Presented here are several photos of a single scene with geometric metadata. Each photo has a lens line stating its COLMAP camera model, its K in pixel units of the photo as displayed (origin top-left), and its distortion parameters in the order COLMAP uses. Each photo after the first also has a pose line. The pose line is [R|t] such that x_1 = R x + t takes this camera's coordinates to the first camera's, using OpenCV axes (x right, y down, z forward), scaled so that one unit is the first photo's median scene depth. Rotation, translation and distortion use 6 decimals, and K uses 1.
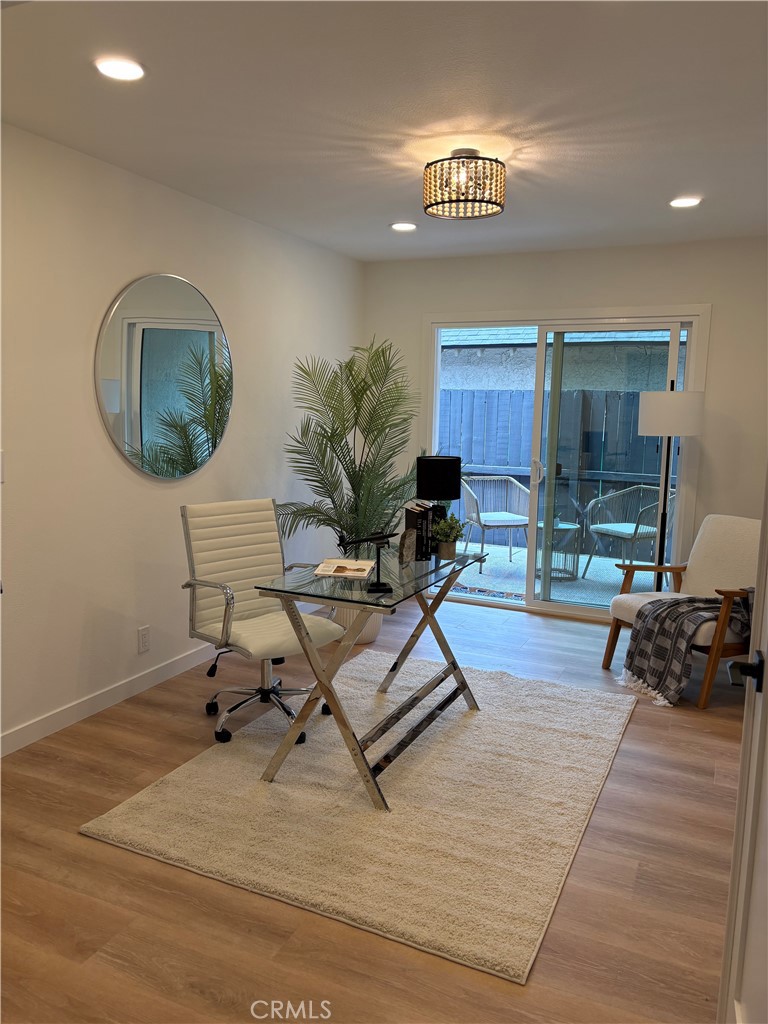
lens RADIAL K [[775.9, 0, 386.1], [0, 775.9, 510.4], [0, 0, 1]] dist [0.048104, -0.049410]
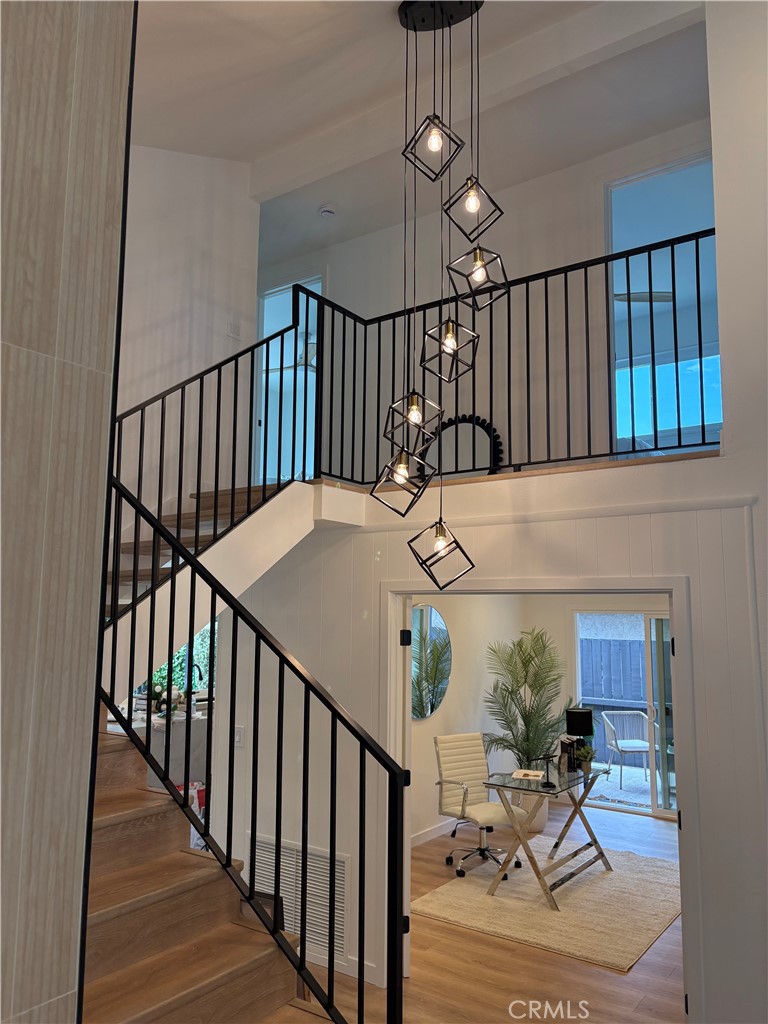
lens RADIAL K [[775.9, 0, 392.6], [0, 775.9, 527.2], [0, 0, 1]] dist [0.048104, -0.049410]
pose [[0.984301, -0.031027, -0.173747, -0.026670], [-0.013392, 0.968460, -0.248810, -0.025423], [0.175987, 0.247231, 0.952841, -0.836510]]
